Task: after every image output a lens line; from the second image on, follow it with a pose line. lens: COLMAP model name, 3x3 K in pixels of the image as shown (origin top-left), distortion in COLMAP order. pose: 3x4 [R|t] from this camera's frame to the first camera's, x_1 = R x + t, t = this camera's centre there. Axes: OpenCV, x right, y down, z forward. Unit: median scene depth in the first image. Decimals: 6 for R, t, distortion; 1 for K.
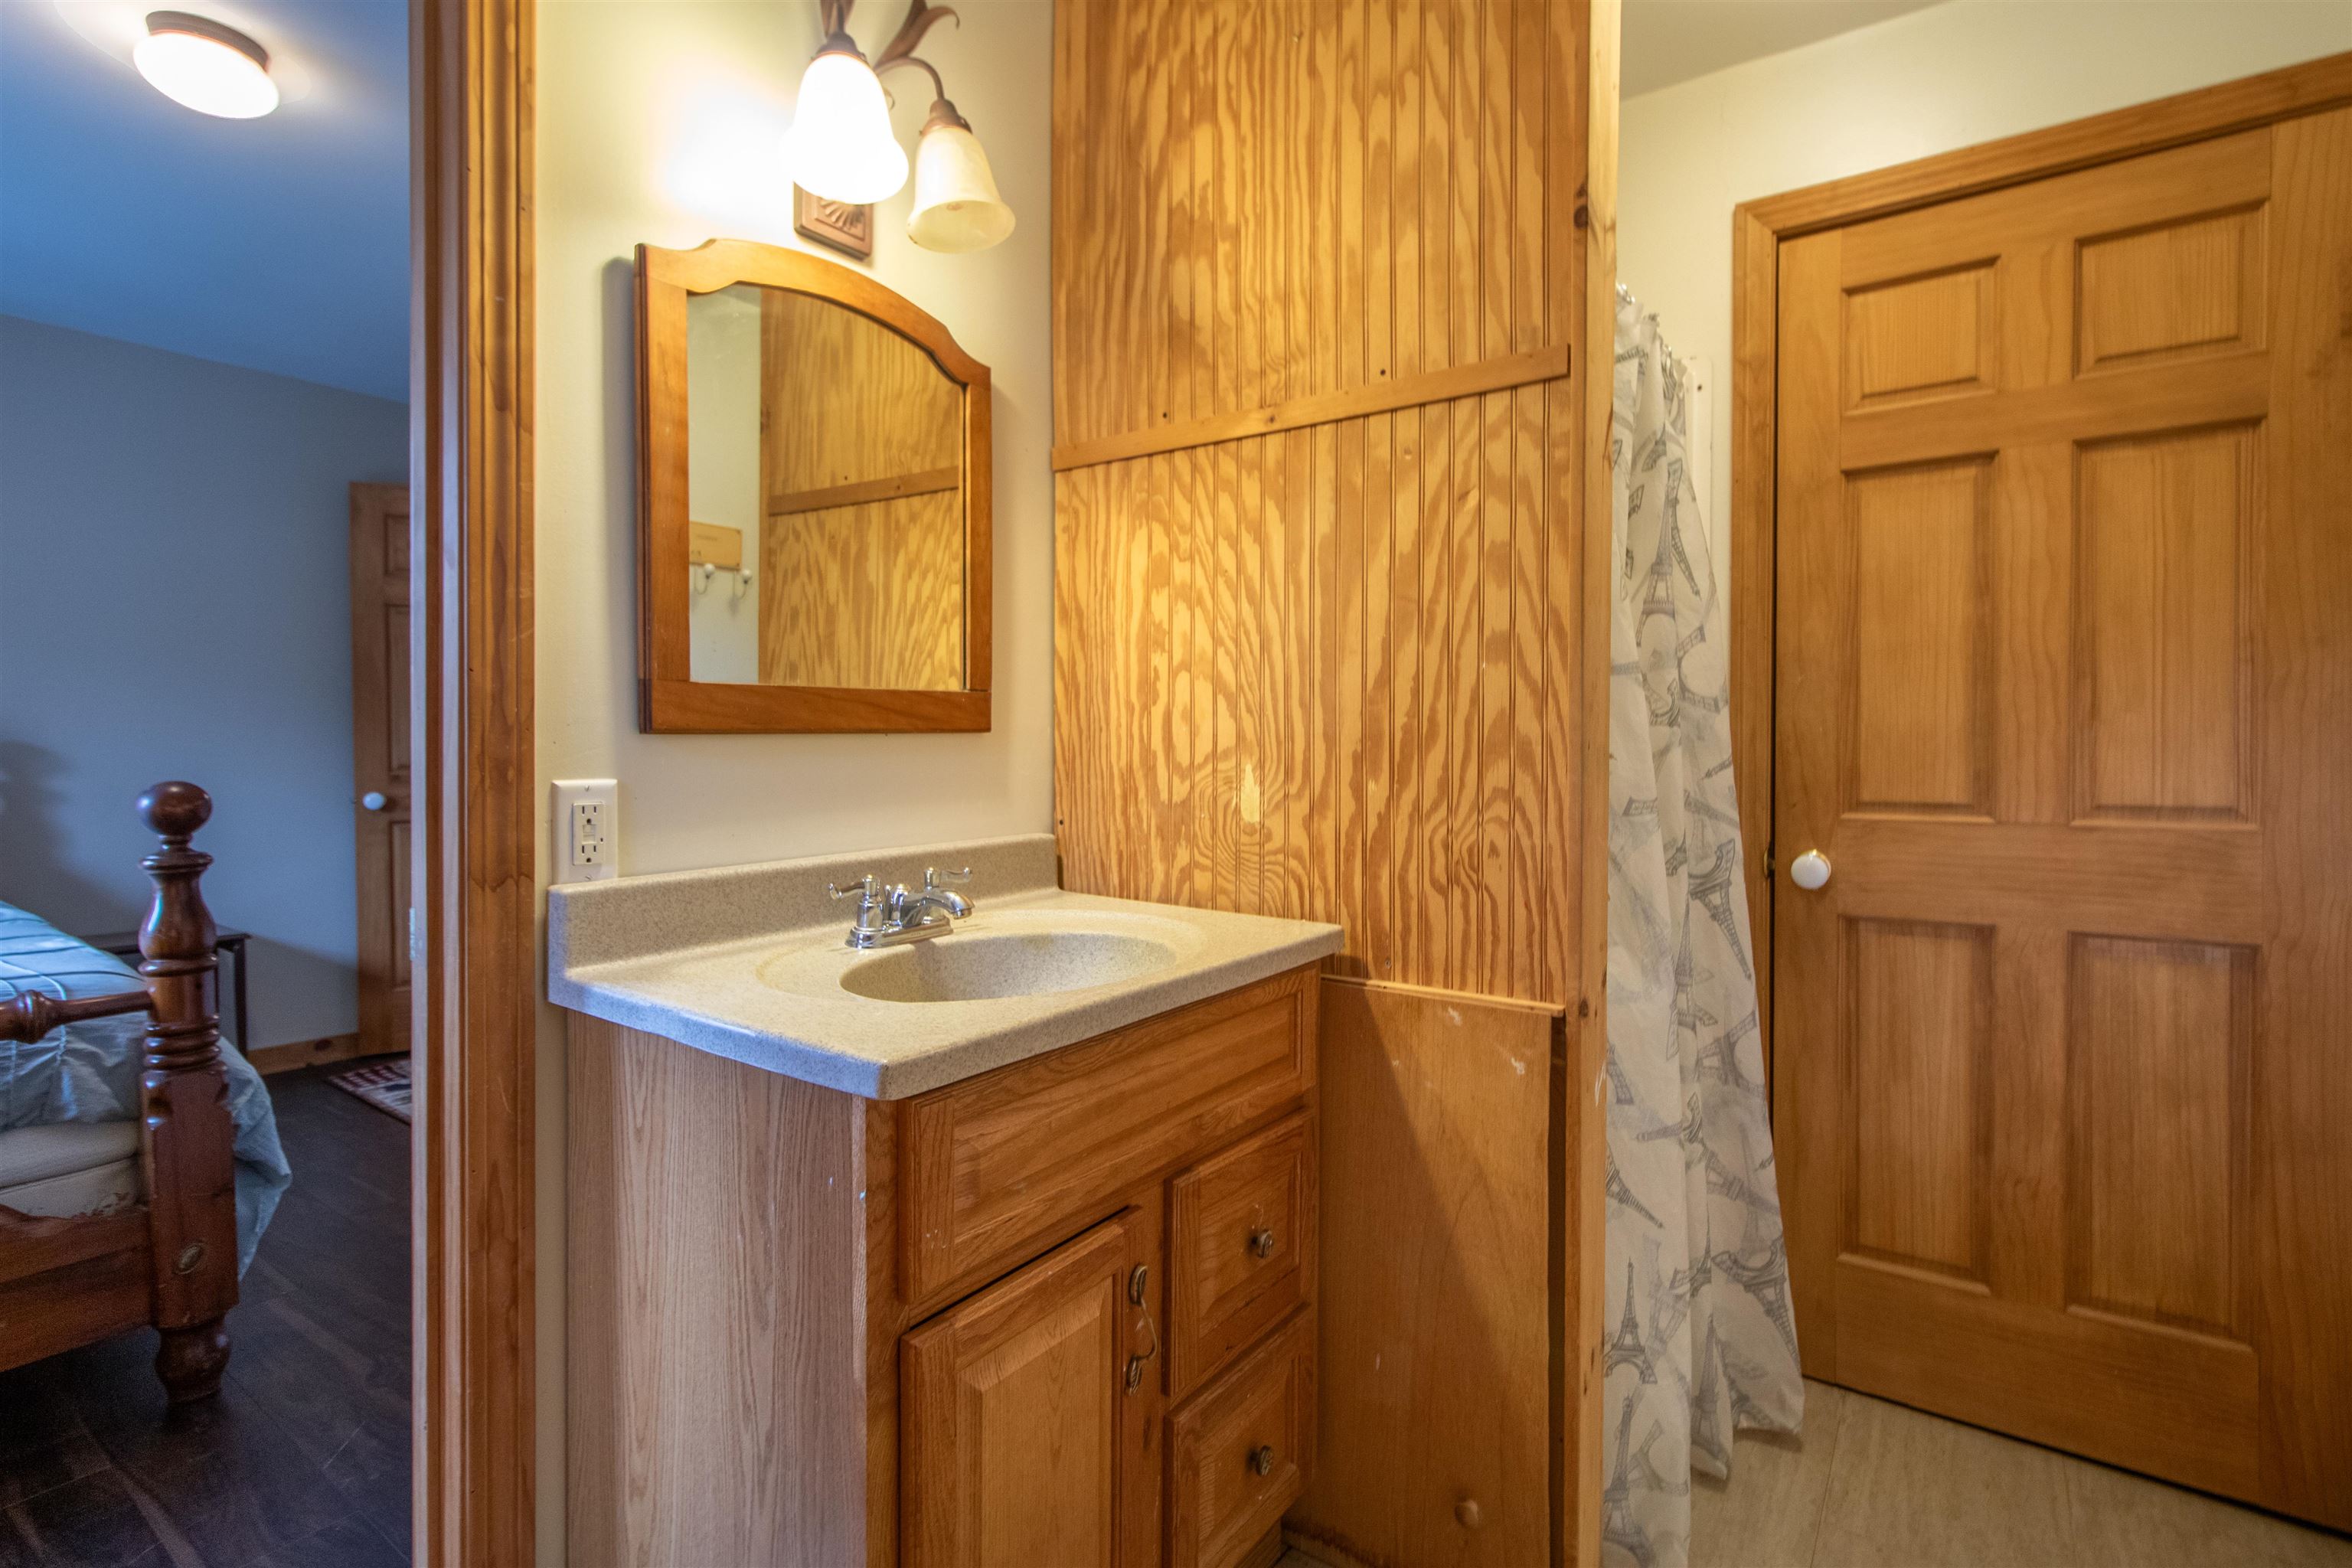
lens RADIAL K [[1114.9, 0, 1176.6], [0, 1114.9, 773.9], [0, 0, 1]] dist [0.000477, -0.000170]
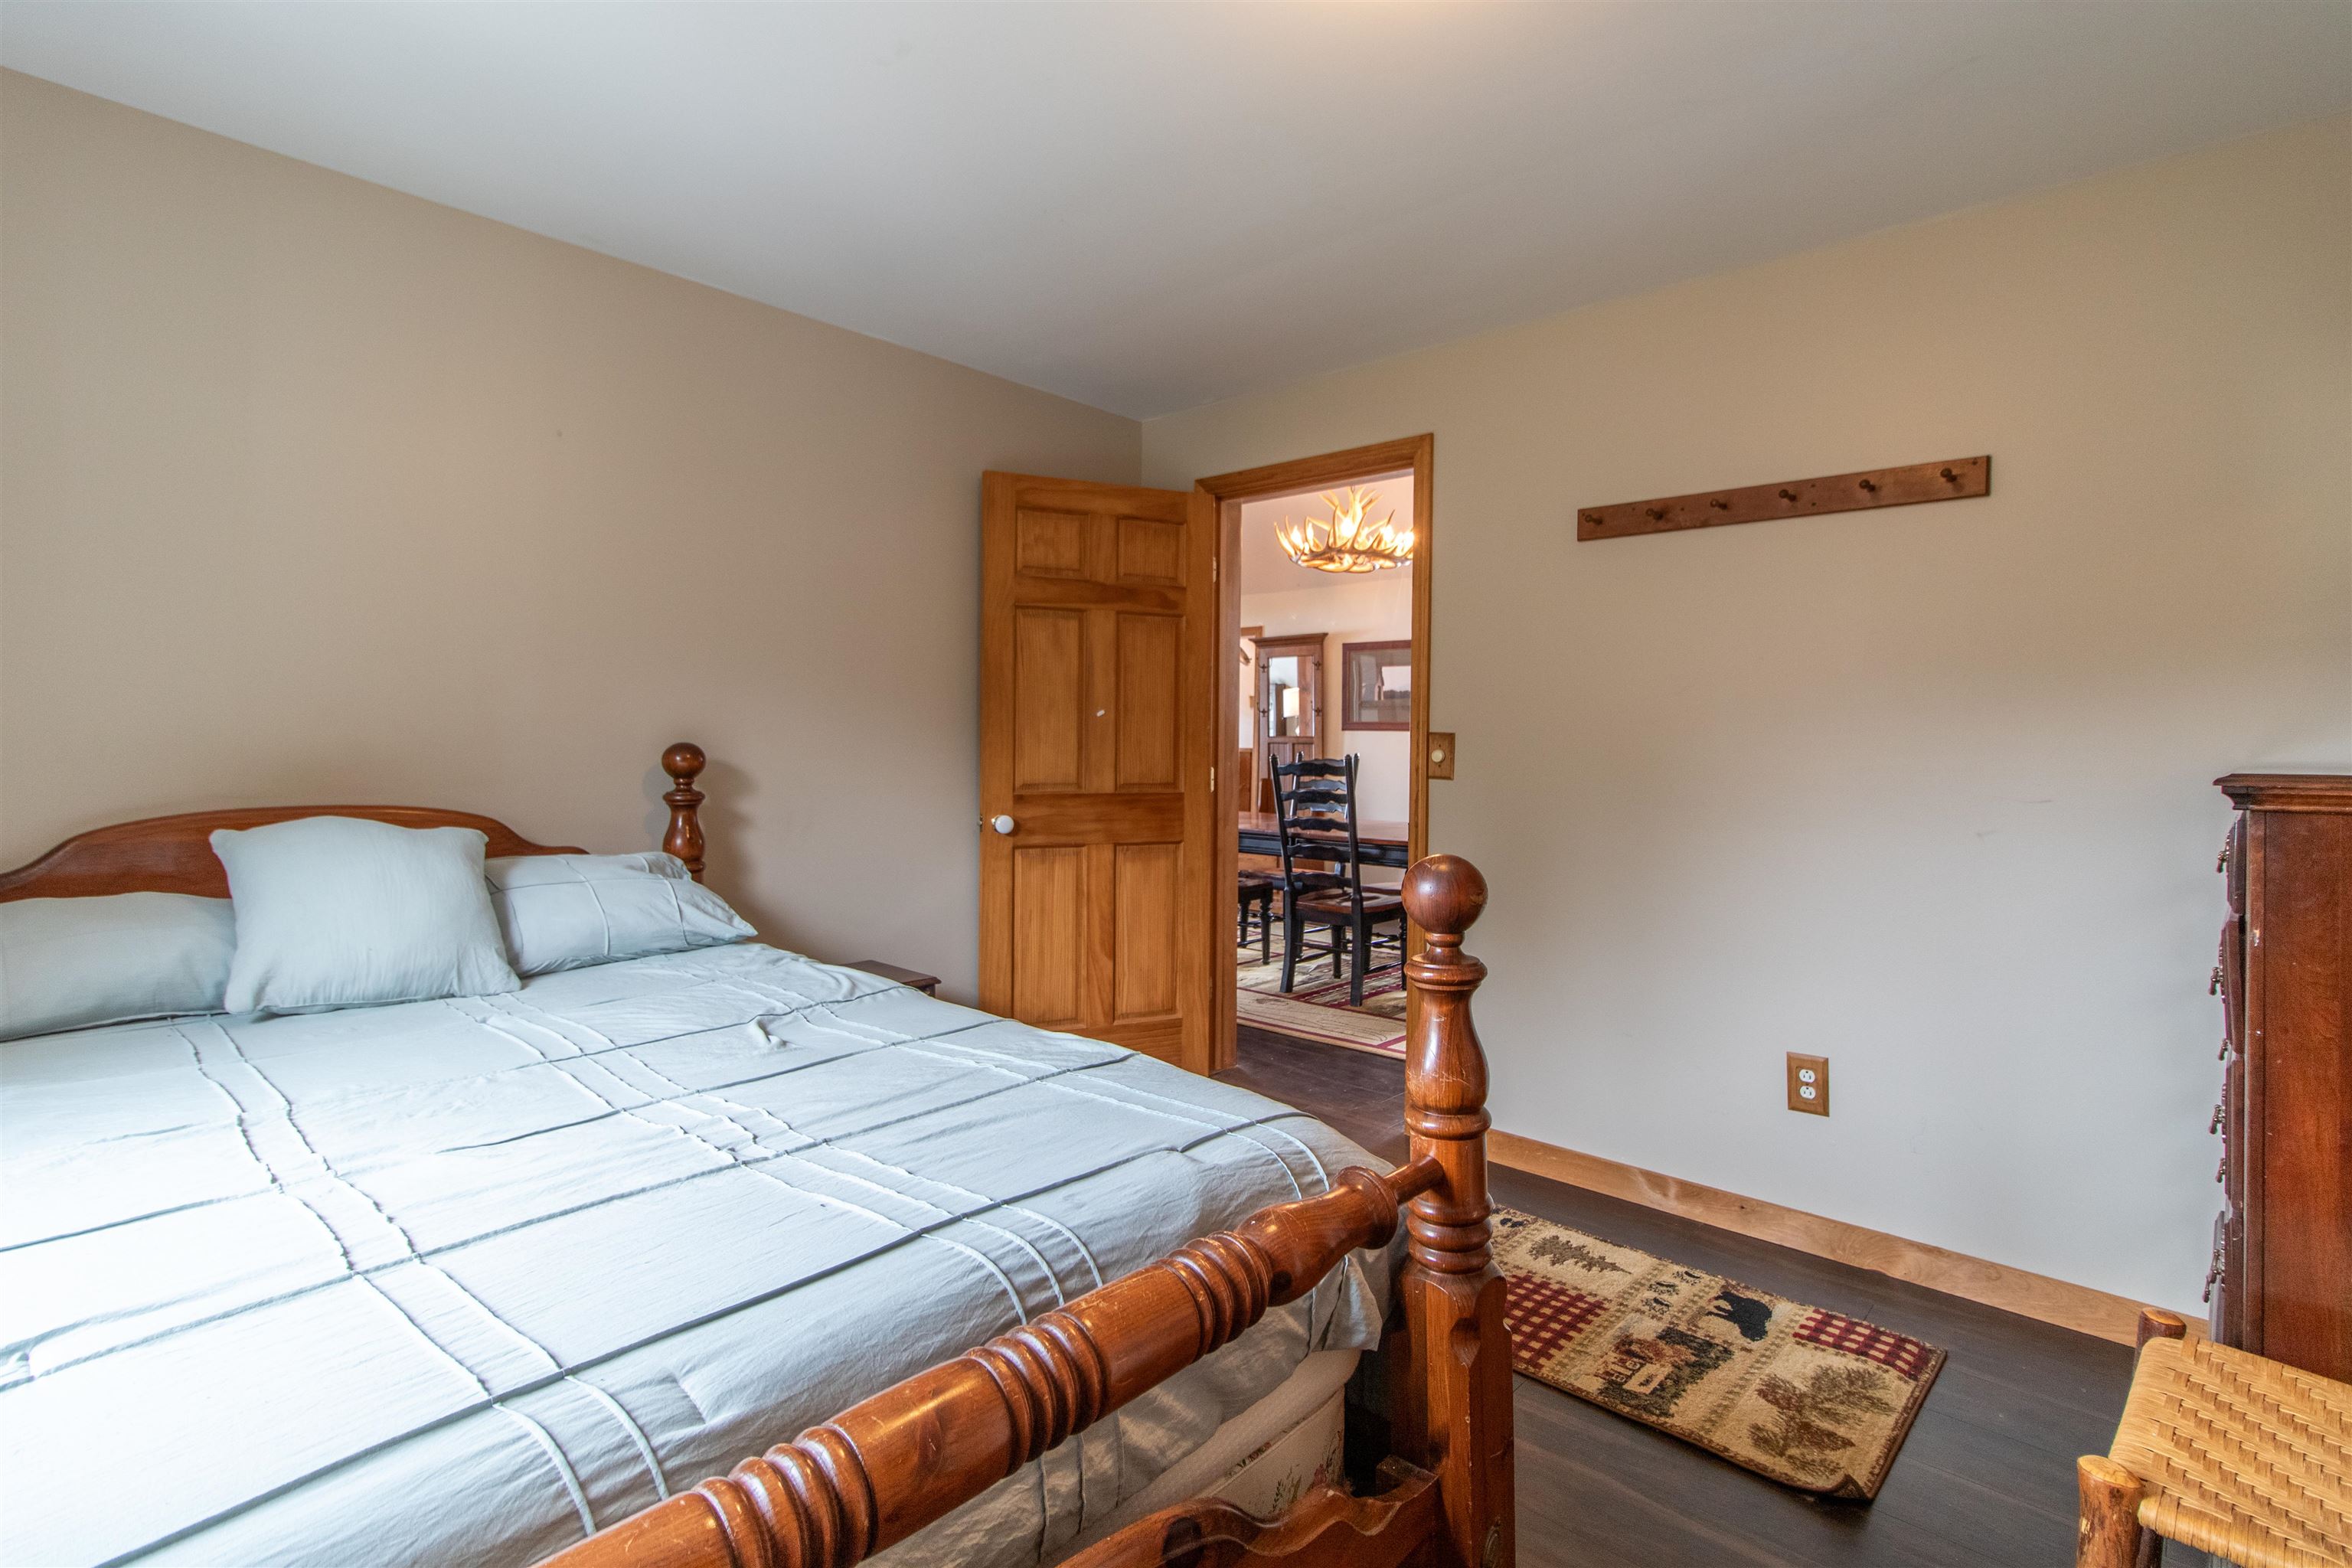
lens RADIAL K [[1114.9, 0, 1177.0], [0, 1114.9, 767.3], [0, 0, 1]] dist [0.000477, -0.000170]
pose [[0.988071, 0.008854, -0.153741, -0.511530], [-0.009094, 0.999958, -0.000859, -0.025535], [0.153727, 0.002247, 0.988111, 0.149640]]
